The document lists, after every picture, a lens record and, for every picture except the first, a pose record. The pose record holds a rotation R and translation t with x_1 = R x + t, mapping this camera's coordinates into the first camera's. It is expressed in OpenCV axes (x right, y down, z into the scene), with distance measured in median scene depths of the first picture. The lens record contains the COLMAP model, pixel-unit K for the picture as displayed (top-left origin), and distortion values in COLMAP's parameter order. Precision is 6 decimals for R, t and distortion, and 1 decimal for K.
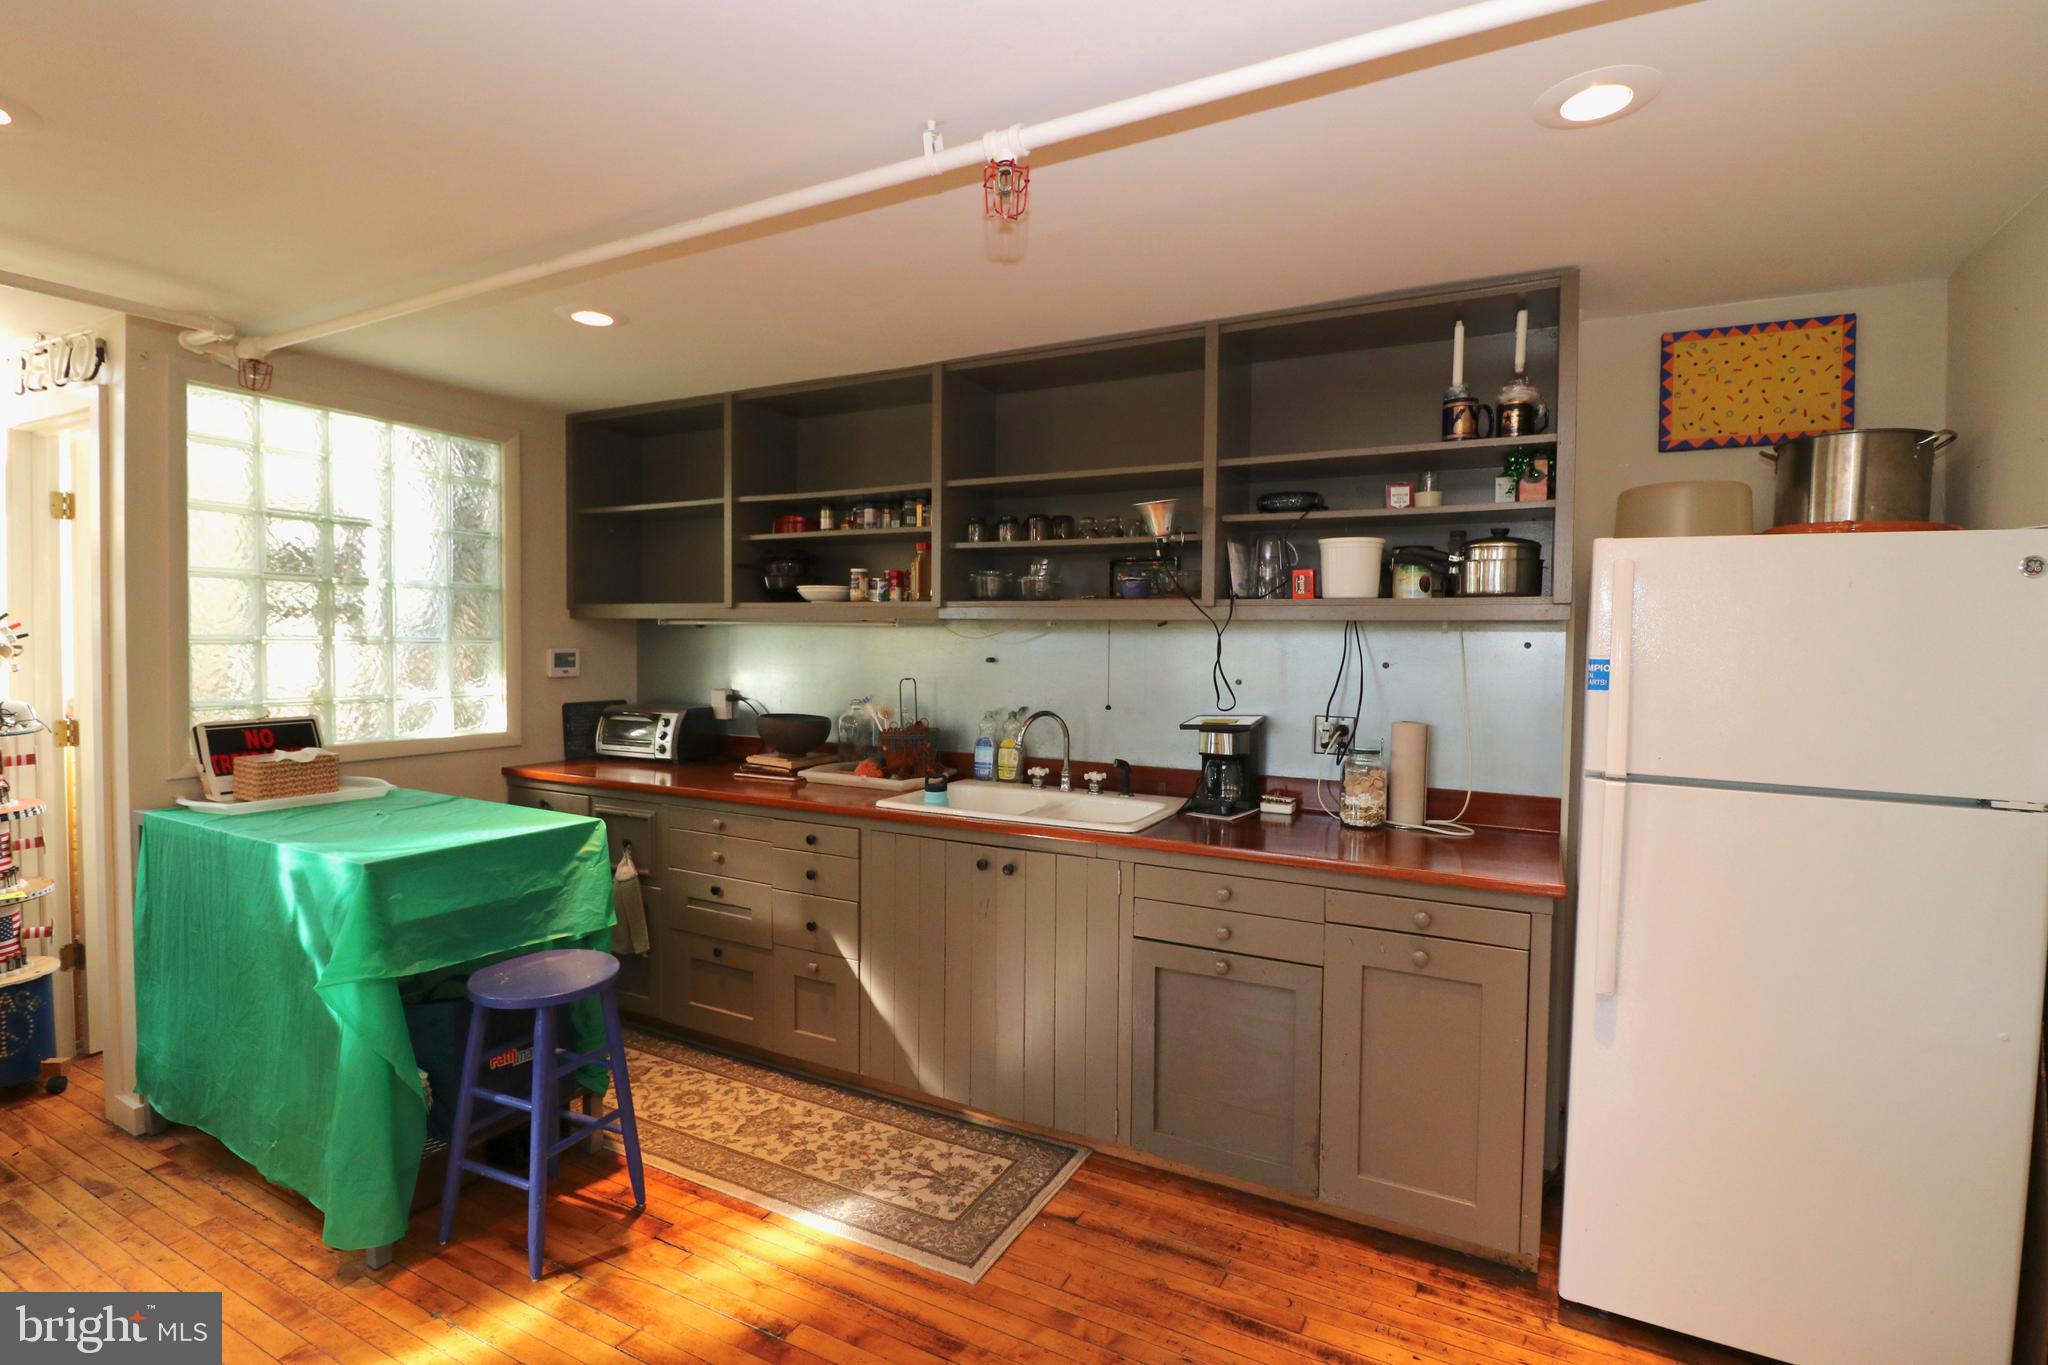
lens RADIAL K [[966.4, 0, 1017.7], [0, 966.4, 672.8], [0, 0, 1]] dist [-0.010823, -0.003940]
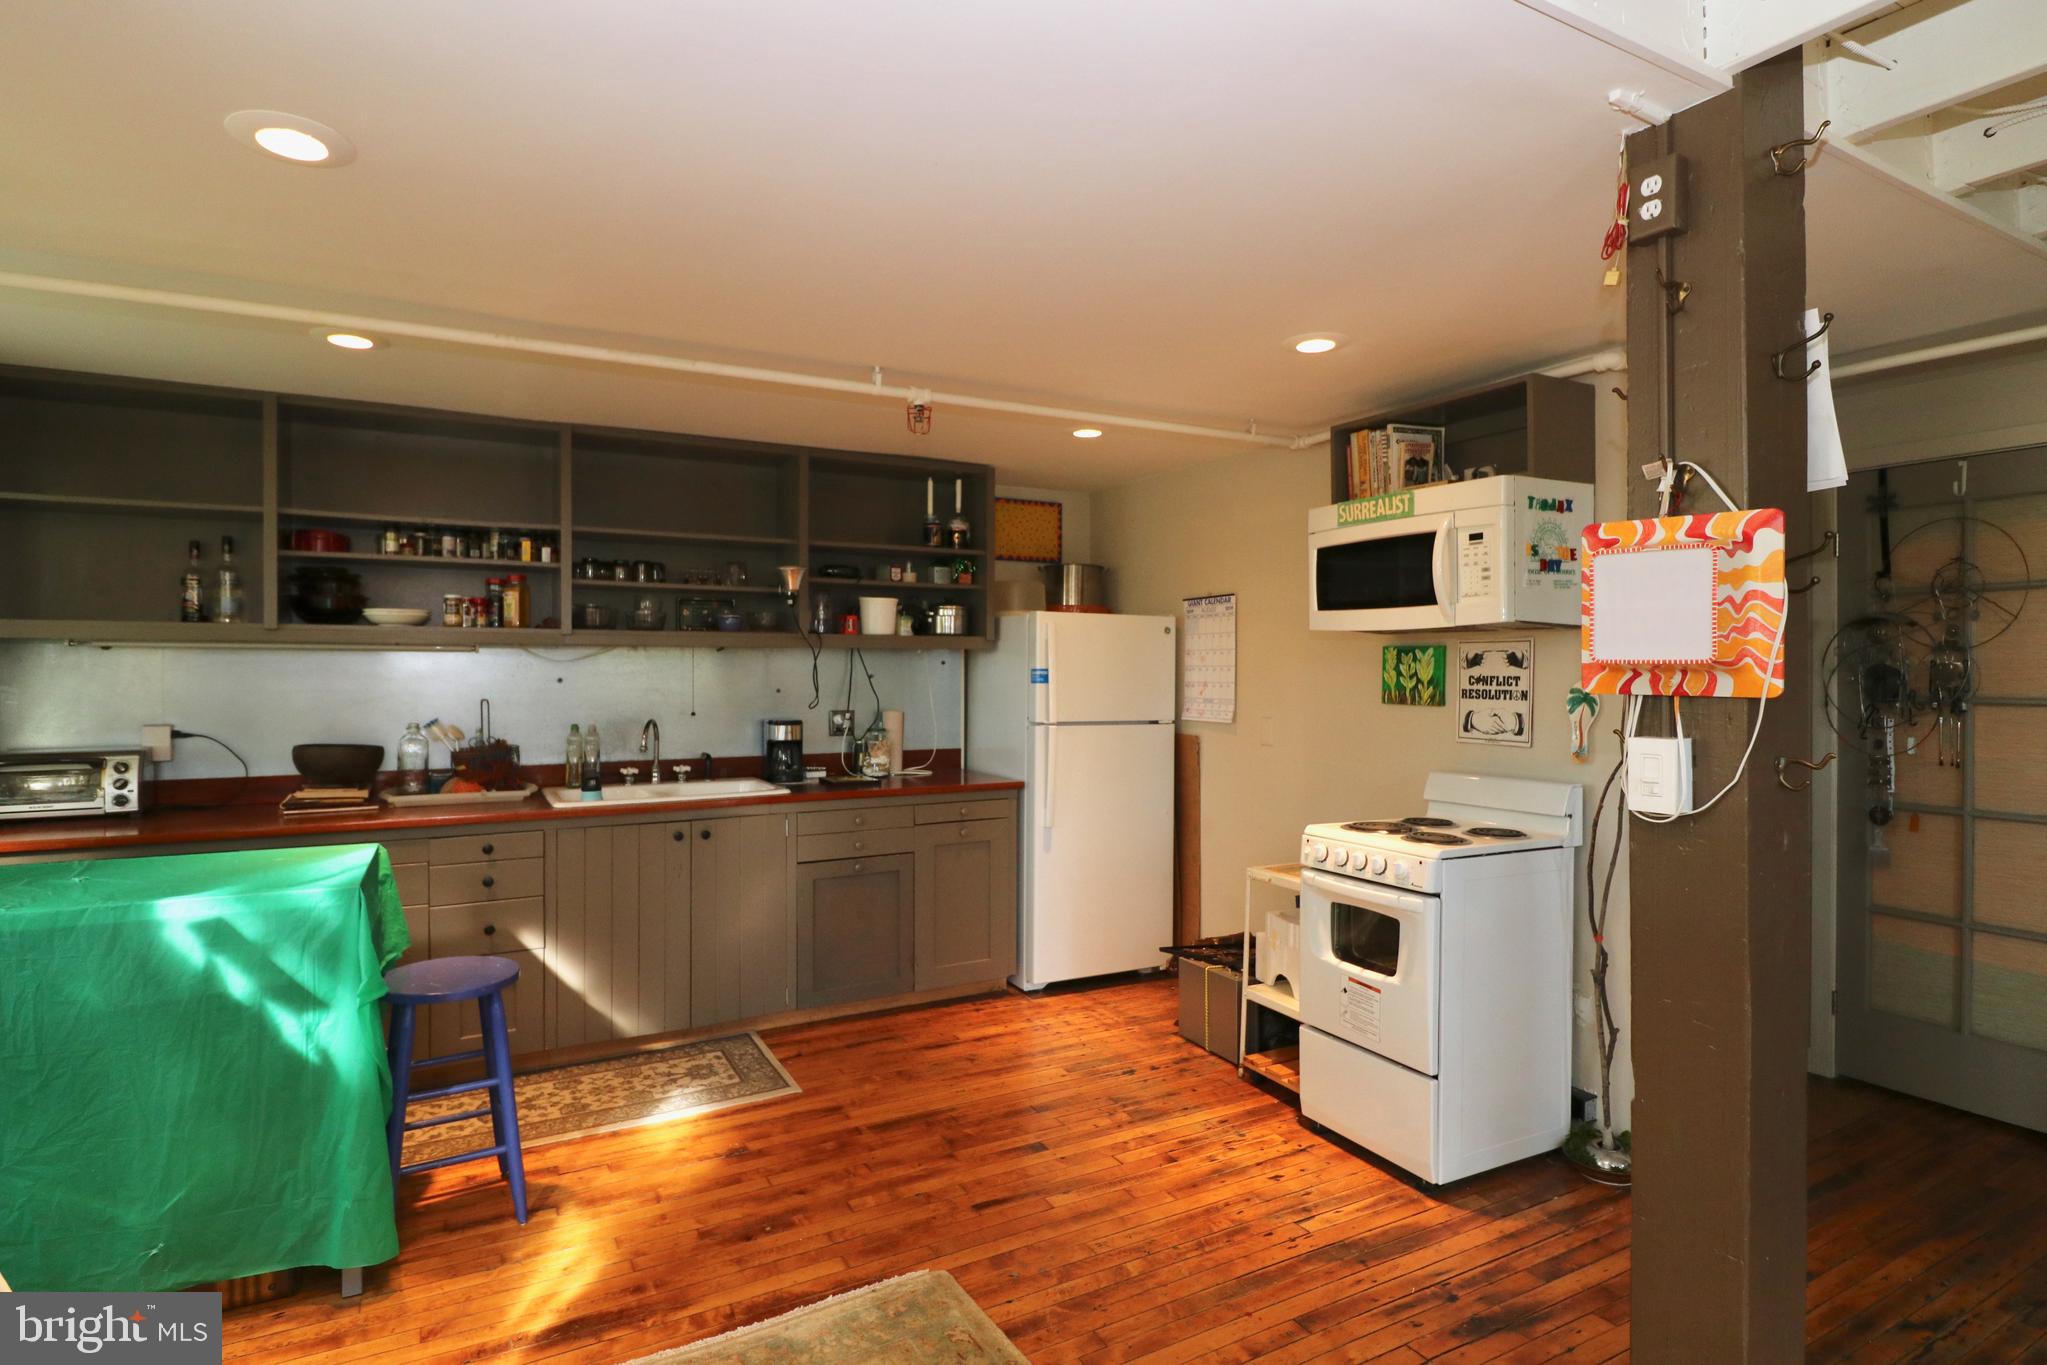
lens RADIAL K [[1045.0, 0, 1020.6], [0, 1045.0, 681.6], [0, 0, 1]] dist [-0.001036, -0.000249]
pose [[0.549688, -0.021819, 0.835085, -0.987718], [0.033545, 0.999429, 0.004032, 0.001843], [-0.834696, 0.025796, 0.550106, -0.162047]]
